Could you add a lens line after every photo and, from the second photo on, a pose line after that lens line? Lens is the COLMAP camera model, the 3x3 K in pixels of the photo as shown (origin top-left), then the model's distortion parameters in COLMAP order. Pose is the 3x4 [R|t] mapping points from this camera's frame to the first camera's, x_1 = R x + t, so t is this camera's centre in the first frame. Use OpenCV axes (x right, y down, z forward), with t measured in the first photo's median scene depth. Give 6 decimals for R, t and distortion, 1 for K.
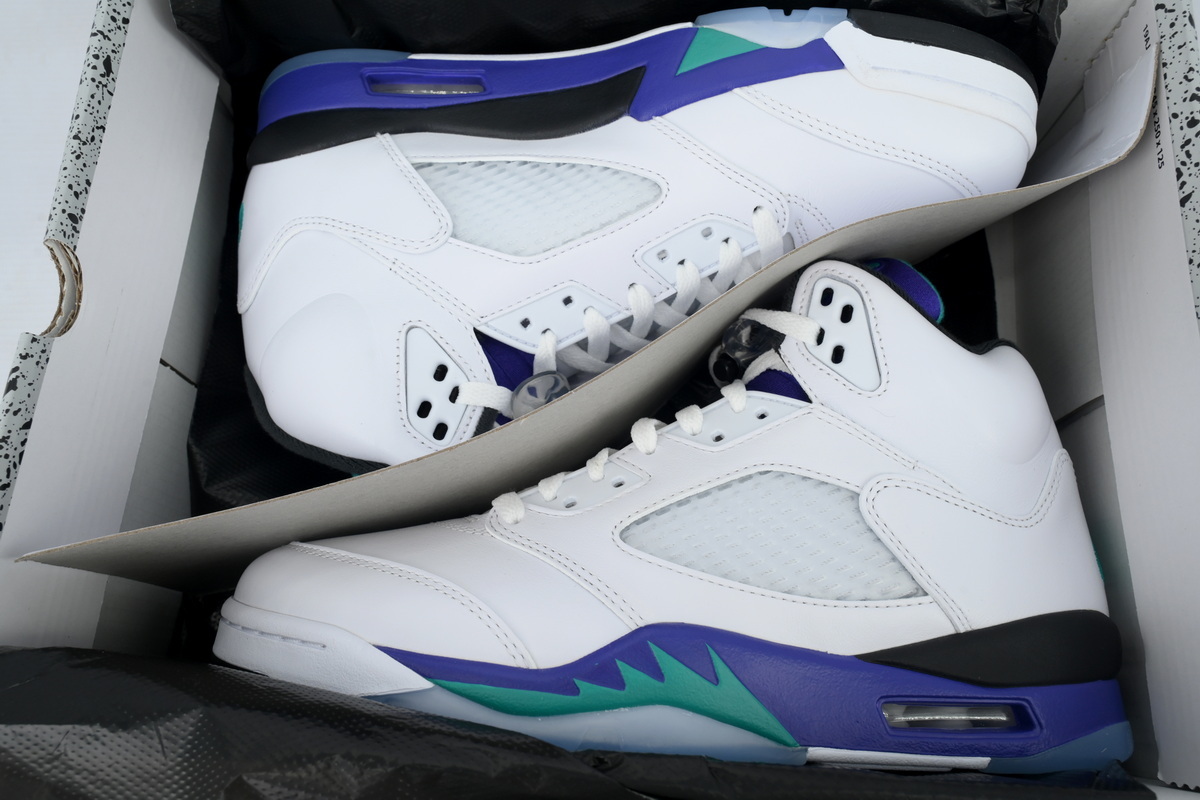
lens RADIAL K [[901.5, 0, 606.9], [0, 901.5, 399.2], [0, 0, 1]] dist [-0.006387, -0.000573]
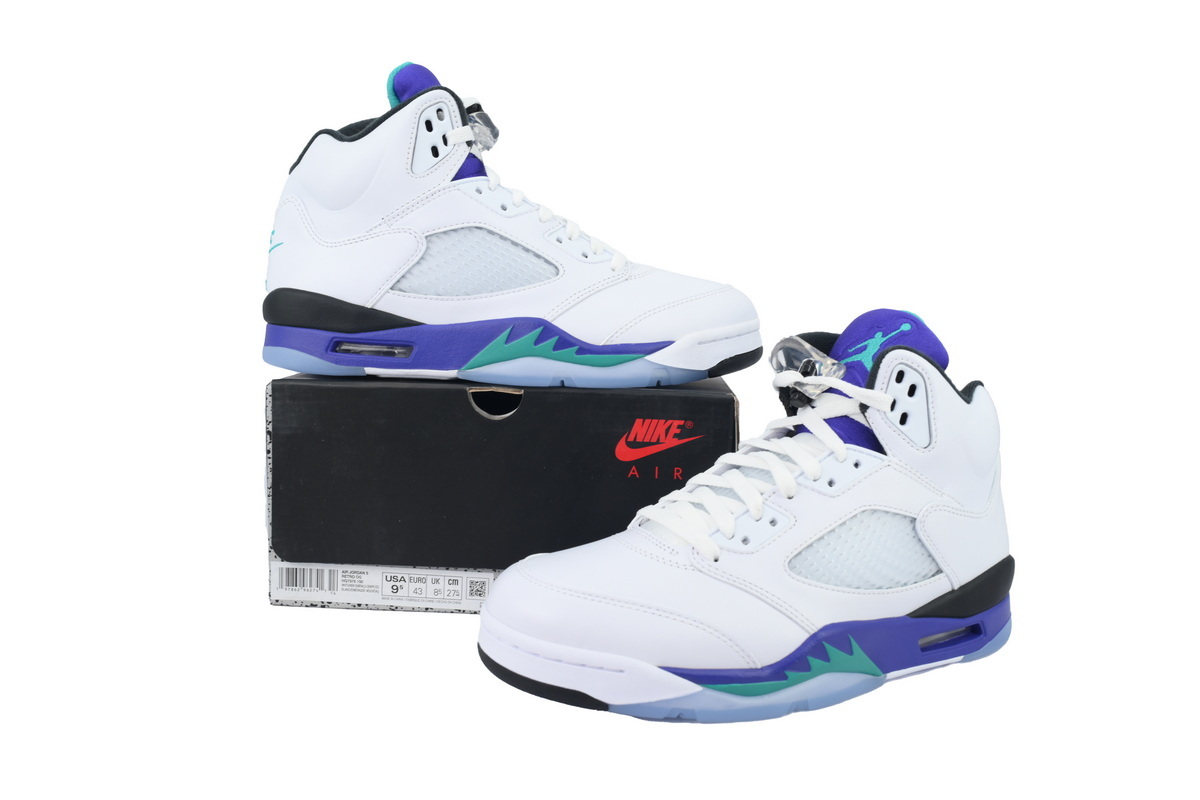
lens RADIAL K [[978.8, 0, 593.1], [0, 978.8, 395.6], [0, 0, 1]] dist [-0.007524, 0.005459]
pose [[0.928861, -0.076116, 0.362523, -0.848732], [-0.071395, 0.923526, 0.376832, -0.698446], [-0.363482, -0.375907, 0.852393, -0.171917]]
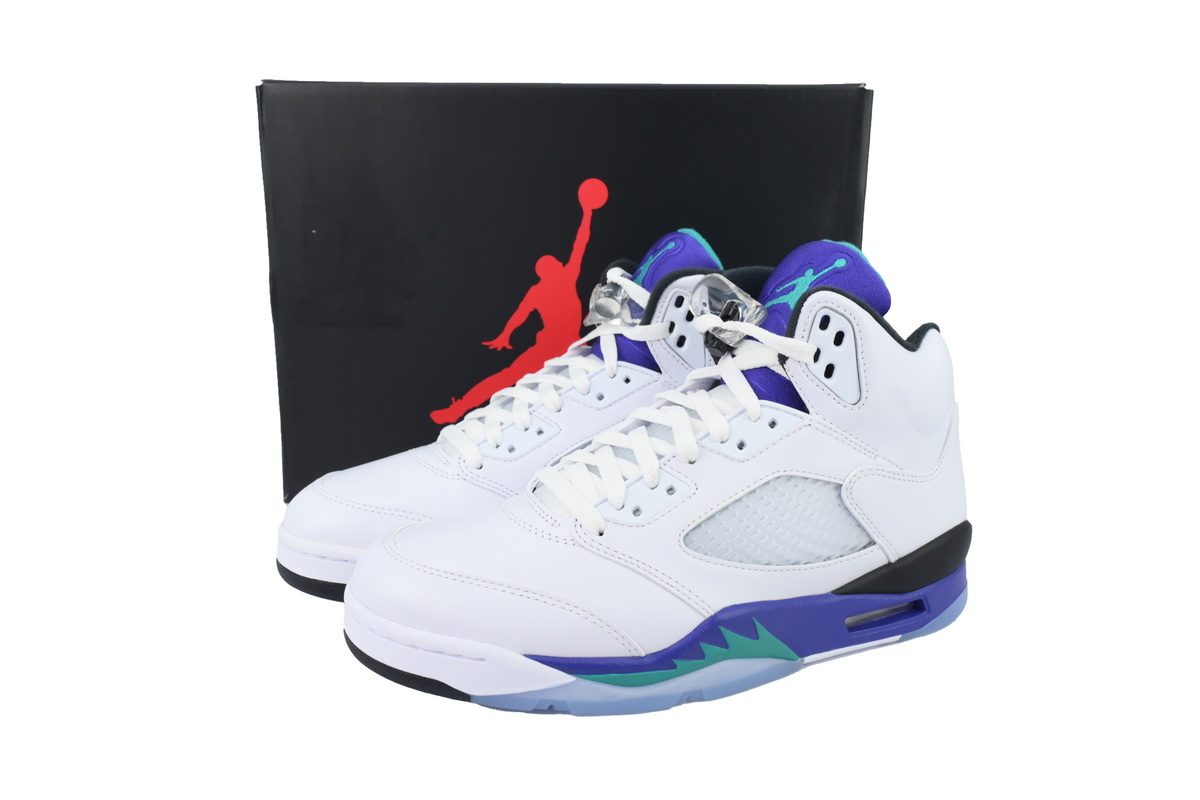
lens RADIAL K [[978.8, 0, 606.0], [0, 978.8, 403.8], [0, 0, 1]] dist [-0.007524, 0.005459]
pose [[0.948310, -0.109829, 0.297733, -0.495115], [-0.042576, 0.885688, 0.462324, -0.683014], [-0.314475, -0.451103, 0.835231, -0.082233]]
